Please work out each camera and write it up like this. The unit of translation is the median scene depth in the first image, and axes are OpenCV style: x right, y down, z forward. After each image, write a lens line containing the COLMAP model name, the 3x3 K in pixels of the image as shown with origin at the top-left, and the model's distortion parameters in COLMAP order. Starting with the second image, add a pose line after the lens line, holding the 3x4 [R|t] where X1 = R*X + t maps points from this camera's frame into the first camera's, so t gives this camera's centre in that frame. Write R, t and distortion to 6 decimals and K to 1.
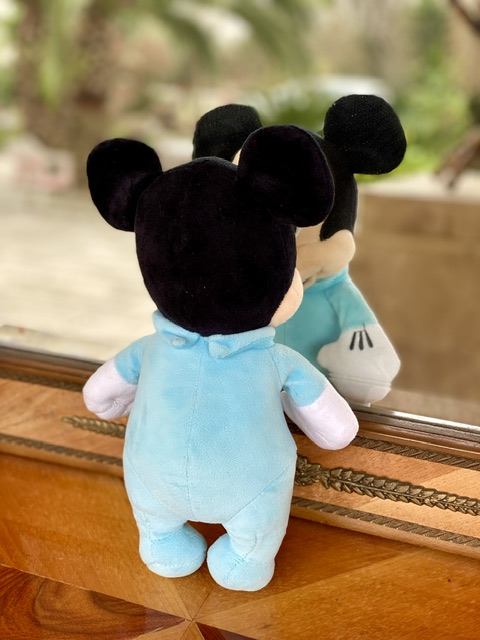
lens RADIAL K [[975.6, 0, 240.2], [0, 975.6, 318.6], [0, 0, 1]] dist [0.091082, 0.000000]
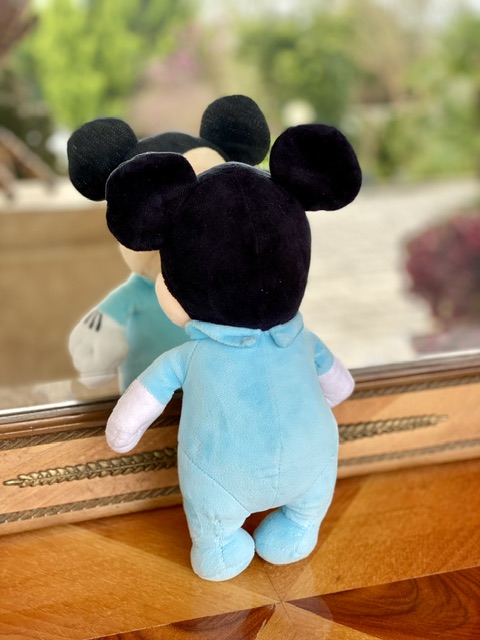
lens RADIAL K [[975.6, 0, 241.9], [0, 975.6, 318.1], [0, 0, 1]] dist [0.091082, 0.000000]
pose [[0.756085, -0.226634, 0.613980, -0.612570], [0.233216, 0.969844, 0.070799, -0.065827], [-0.611511, 0.089660, 0.786140, 0.166057]]
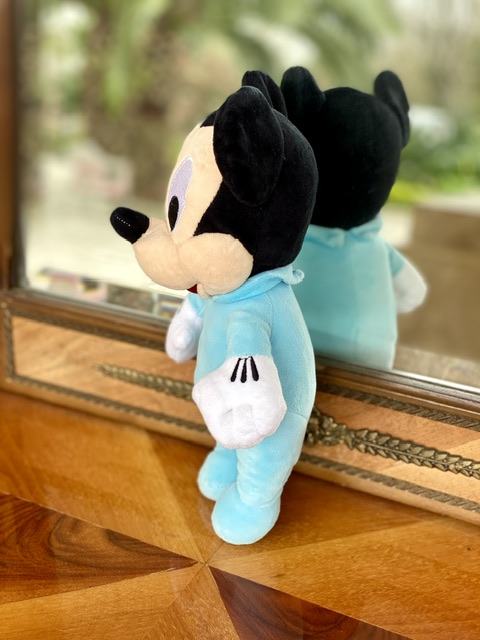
lens RADIAL K [[975.6, 0, 241.9], [0, 975.6, 318.6], [0, 0, 1]] dist [0.091082, 0.000000]
pose [[0.996243, 0.073621, -0.045602, 0.014365], [-0.074635, 0.996991, -0.020962, 0.072313], [0.043921, 0.024286, 0.998740, 0.003710]]
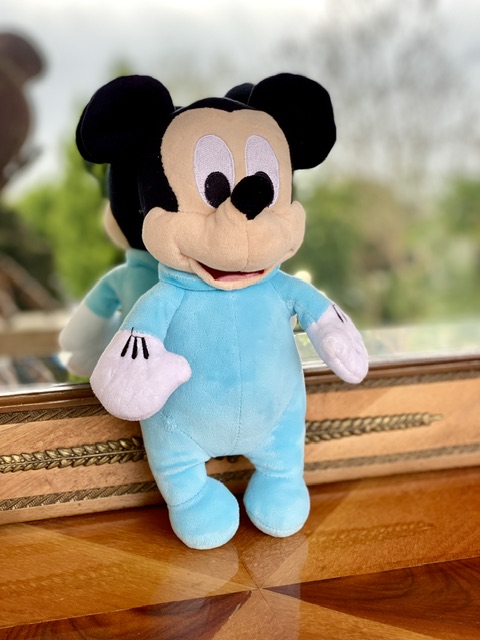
lens RADIAL K [[975.6, 0, 241.8], [0, 975.6, 321.3], [0, 0, 1]] dist [0.091082, 0.000000]
pose [[0.758963, -0.129703, 0.638085, -0.577675], [0.249082, 0.963257, -0.100467, 0.143661], [-0.601609, 0.235186, 0.763383, 0.231103]]
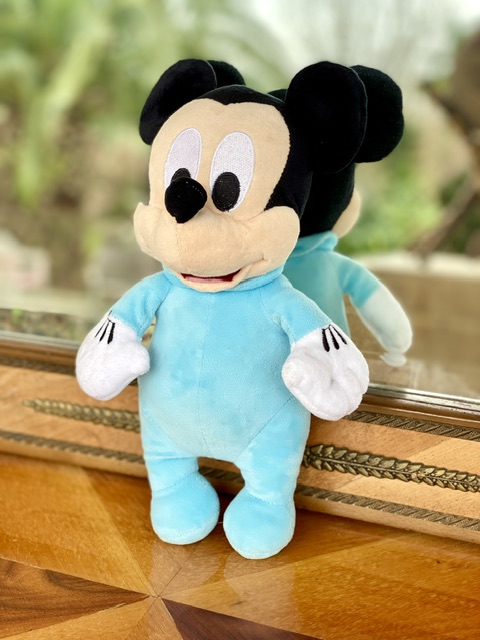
lens RADIAL K [[975.6, 0, 241.3], [0, 975.6, 319.8], [0, 0, 1]] dist [0.091082, 0.000000]
pose [[0.999340, 0.020743, 0.029827, -0.003897], [-0.017205, 0.993295, -0.114324, 0.145387], [-0.031999, 0.113735, 0.992996, 0.064534]]
